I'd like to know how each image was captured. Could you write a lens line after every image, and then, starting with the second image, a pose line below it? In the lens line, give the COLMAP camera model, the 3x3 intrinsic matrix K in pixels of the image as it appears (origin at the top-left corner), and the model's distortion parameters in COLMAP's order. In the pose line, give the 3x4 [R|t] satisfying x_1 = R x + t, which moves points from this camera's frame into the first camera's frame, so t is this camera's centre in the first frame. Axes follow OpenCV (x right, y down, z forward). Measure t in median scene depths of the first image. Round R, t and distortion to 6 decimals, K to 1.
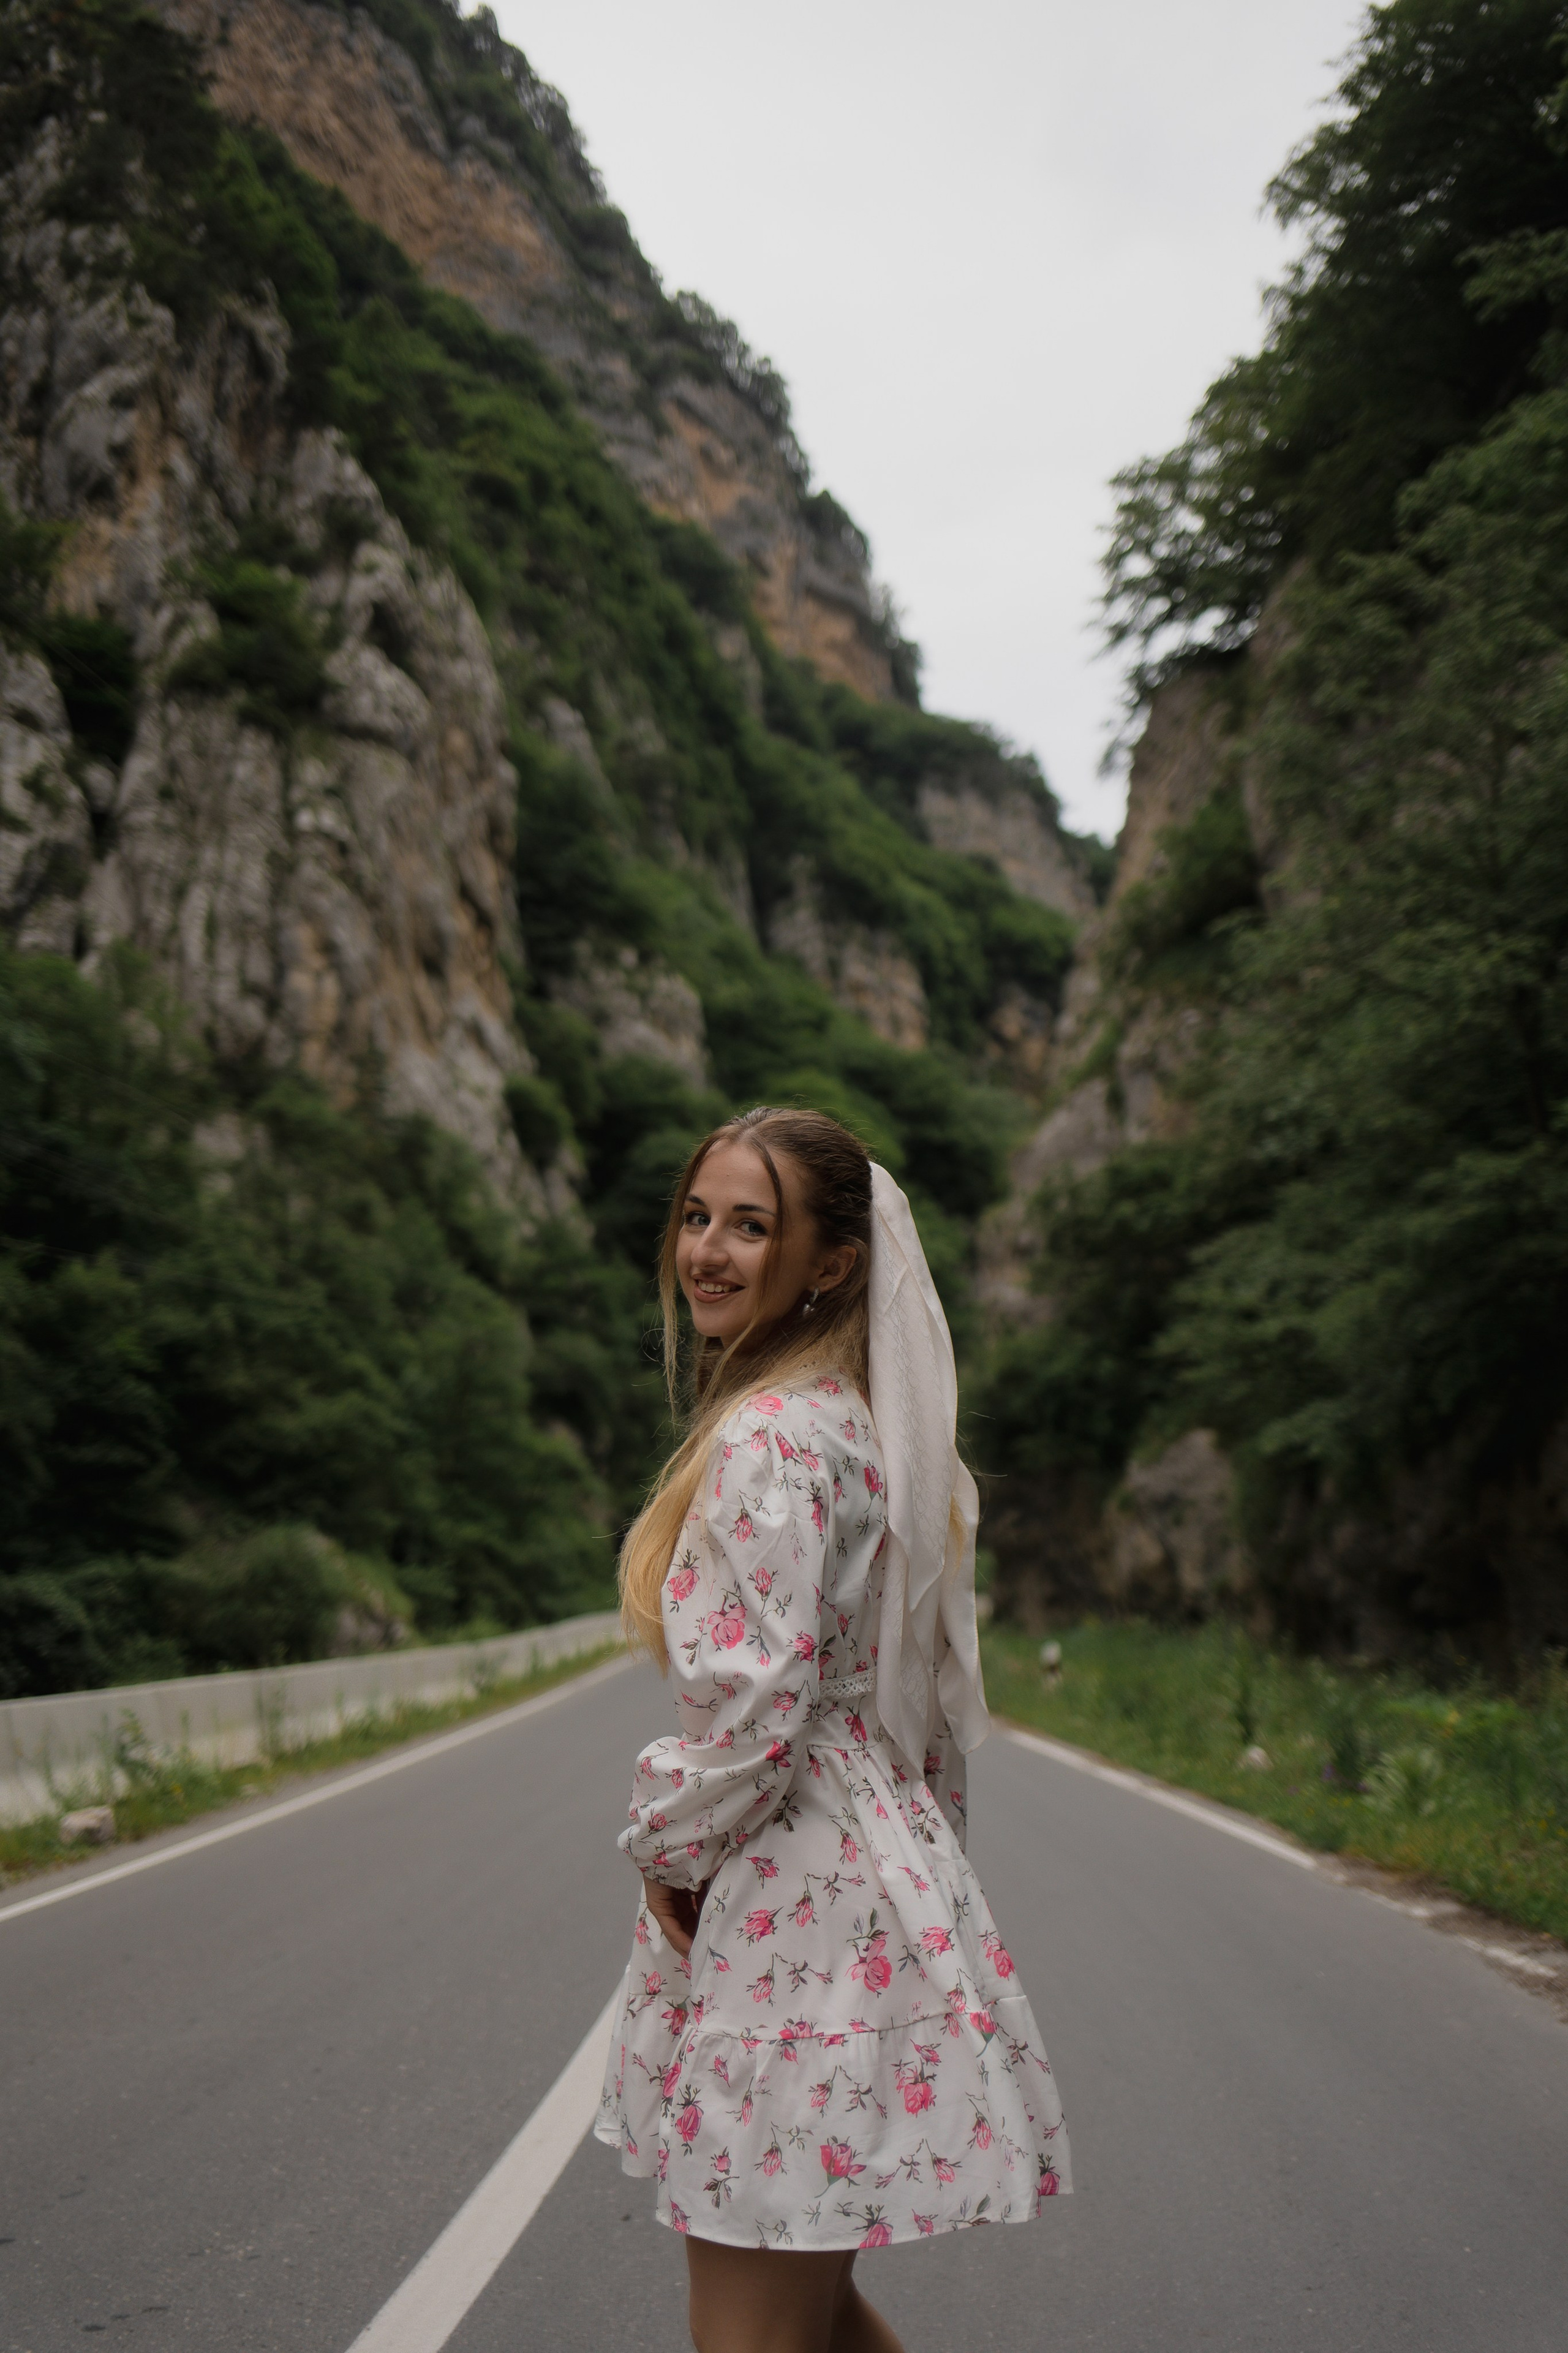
lens RADIAL K [[2347.2, 0, 773.7], [0, 2347.2, 1176.7], [0, 0, 1]] dist [-0.021144, -0.001582]
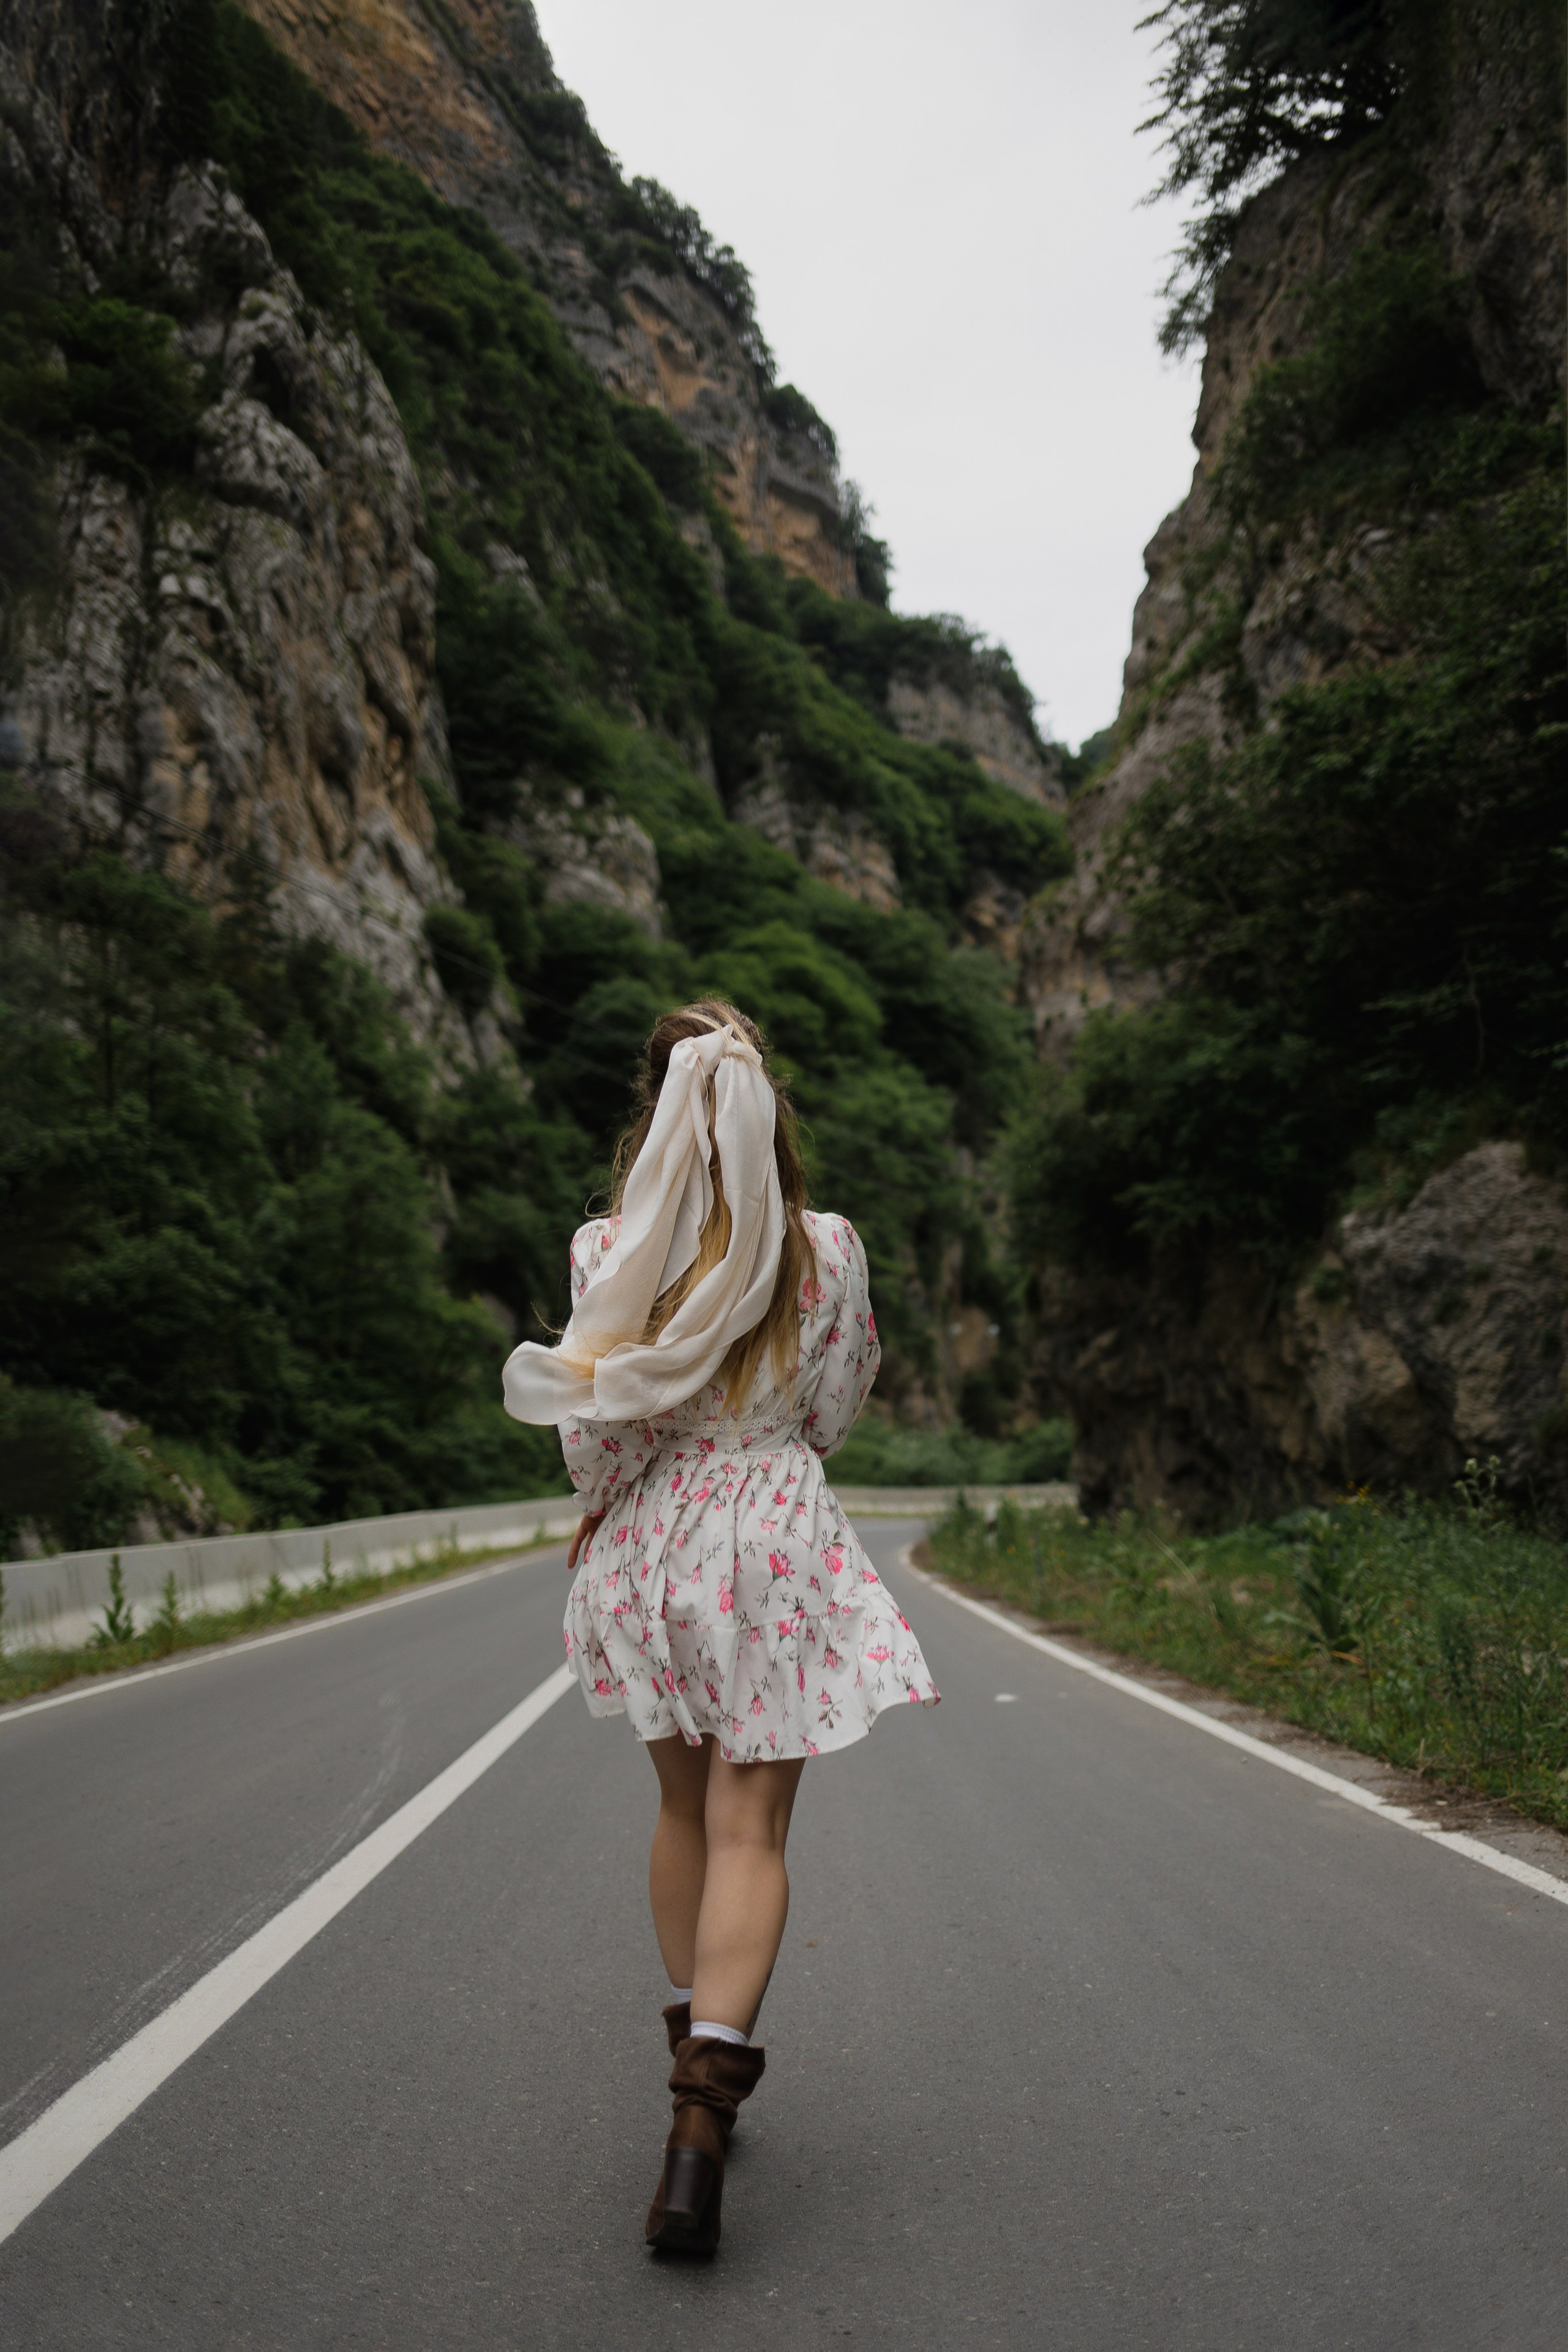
lens RADIAL K [[2211.6, 0, 825.5], [0, 2211.6, 1235.6], [0, 0, 1]] dist [-0.007850, -0.034550]
pose [[0.999336, -0.014847, 0.033272, 0.004513], [0.012918, 0.998265, 0.057451, 0.034625], [-0.034067, -0.056983, 0.997794, 0.175738]]
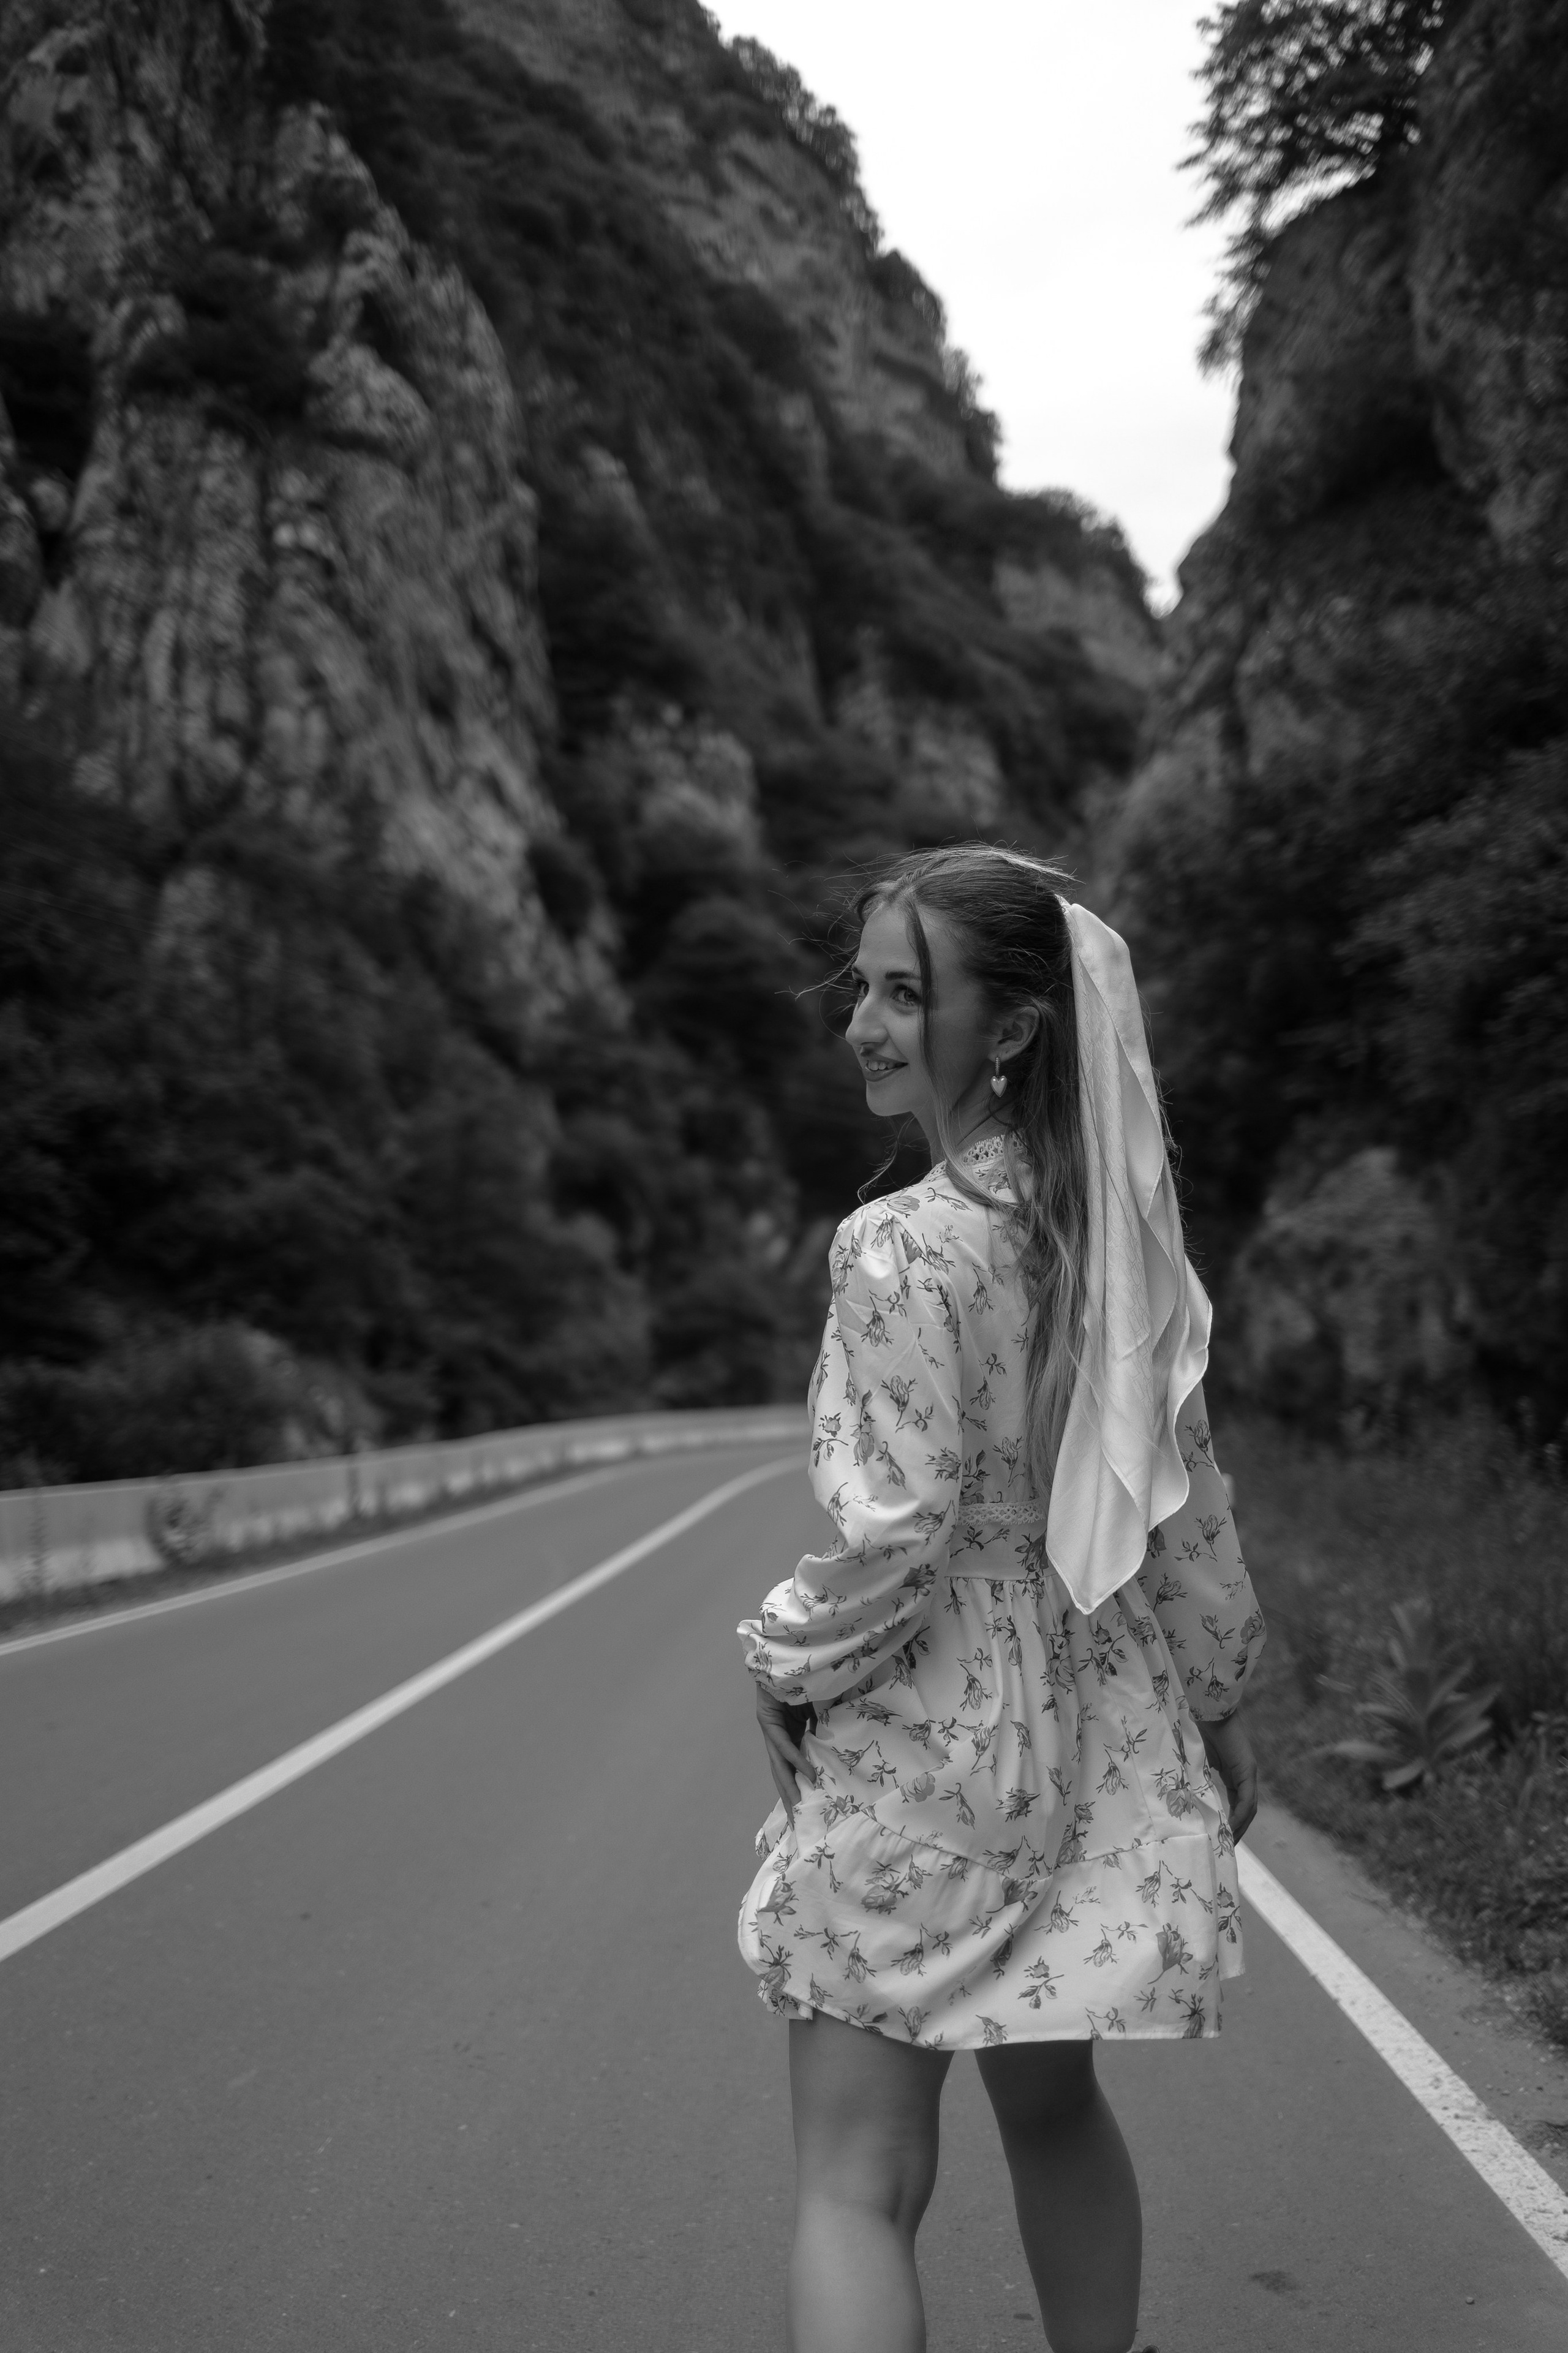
lens RADIAL K [[2324.7, 0, 771.3], [0, 2324.7, 1193.8], [0, 0, 1]] dist [-0.011696, -0.022378]
pose [[0.999156, -0.014122, -0.038573, 0.011243], [0.017330, 0.996304, 0.084125, 0.021354], [0.037242, -0.084723, 0.995708, 0.111158]]
